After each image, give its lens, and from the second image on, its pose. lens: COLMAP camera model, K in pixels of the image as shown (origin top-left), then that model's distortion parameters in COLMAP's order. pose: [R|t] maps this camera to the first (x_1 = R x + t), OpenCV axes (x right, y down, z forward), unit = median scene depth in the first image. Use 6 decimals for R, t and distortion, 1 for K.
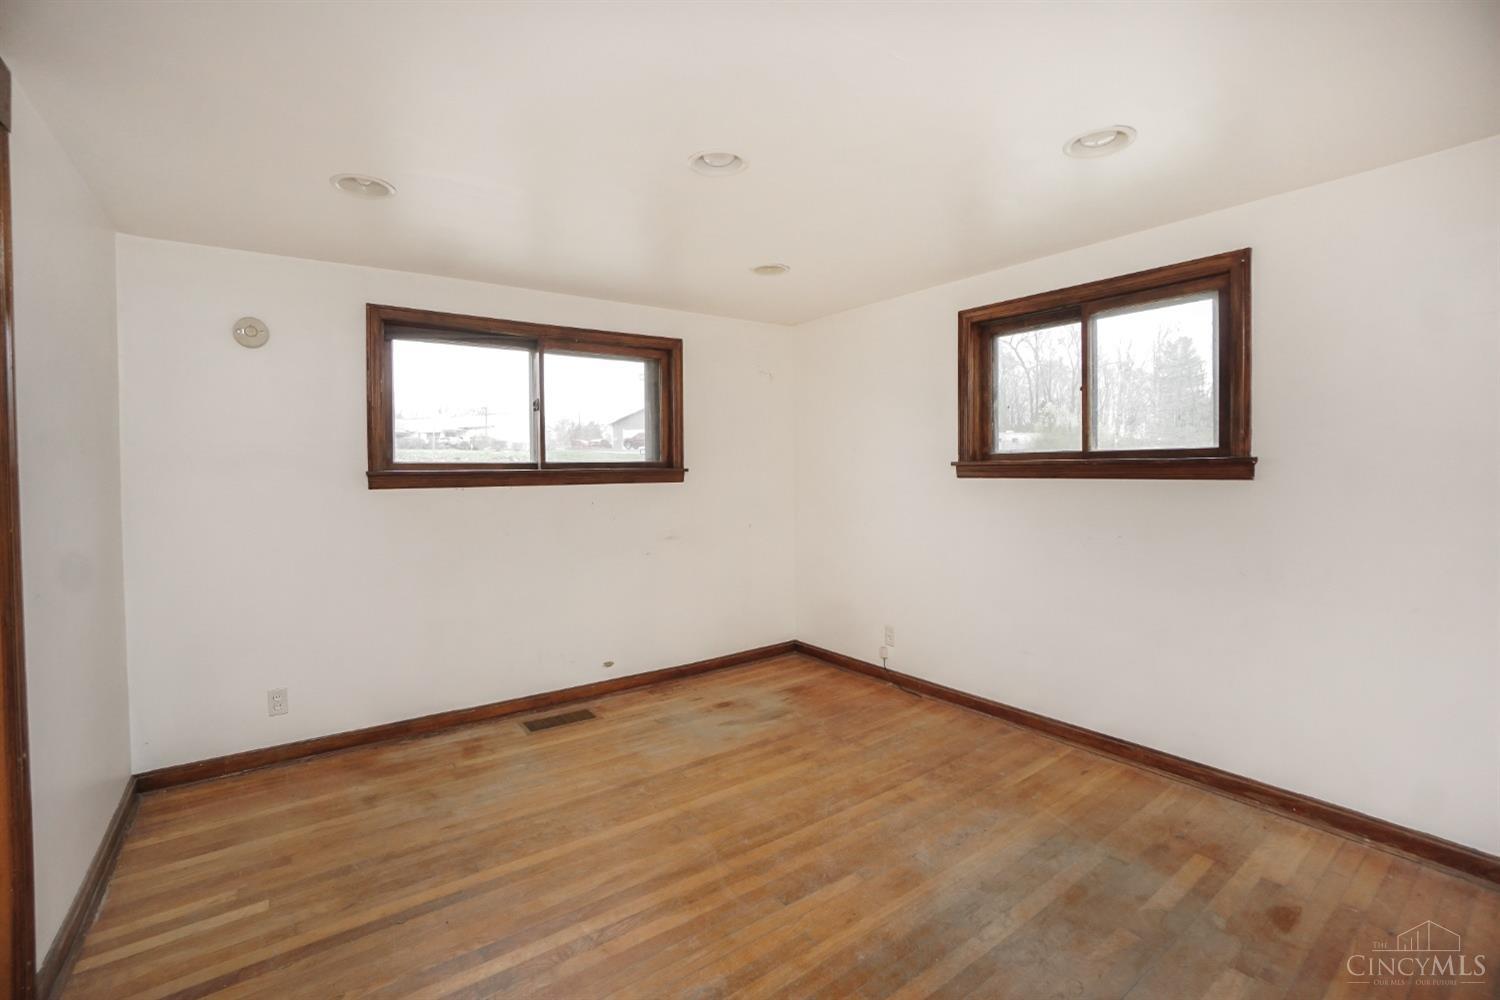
lens RADIAL K [[677.0, 0, 739.5], [0, 677.0, 482.7], [0, 0, 1]] dist [-0.069107, 0.026560]
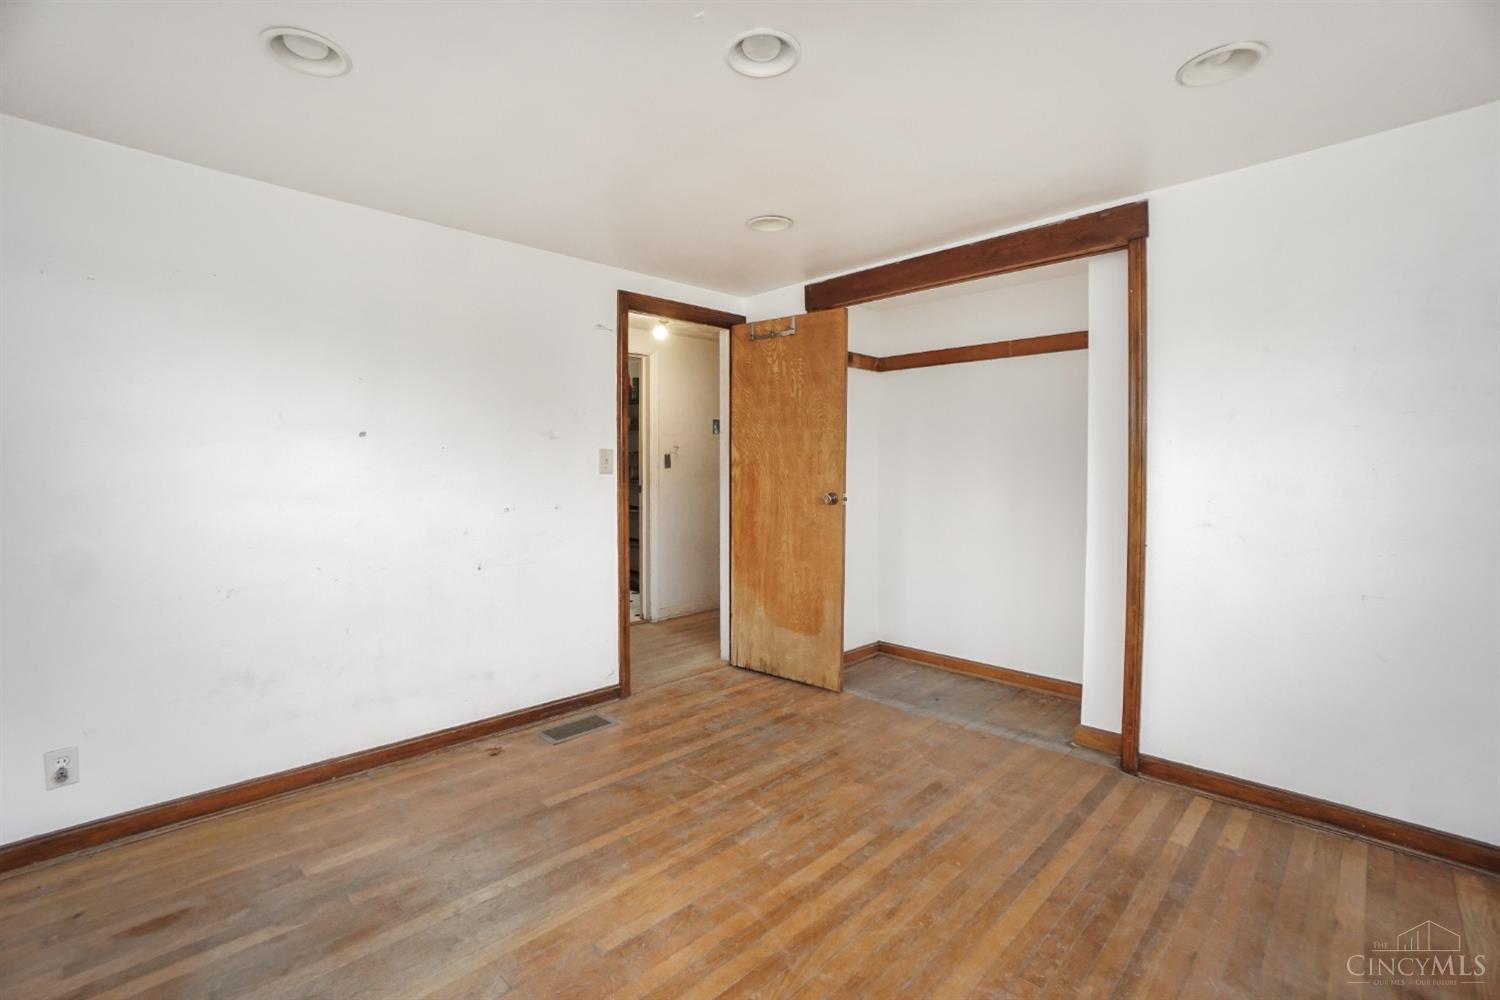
lens RADIAL K [[677.0, 0, 739.5], [0, 677.0, 482.7], [0, 0, 1]] dist [-0.069107, 0.026560]
pose [[-0.989062, 0.017206, -0.146494, 0.129295], [0.010335, 0.998816, 0.047538, 0.000475], [0.147139, 0.045504, -0.988069, 1.912443]]
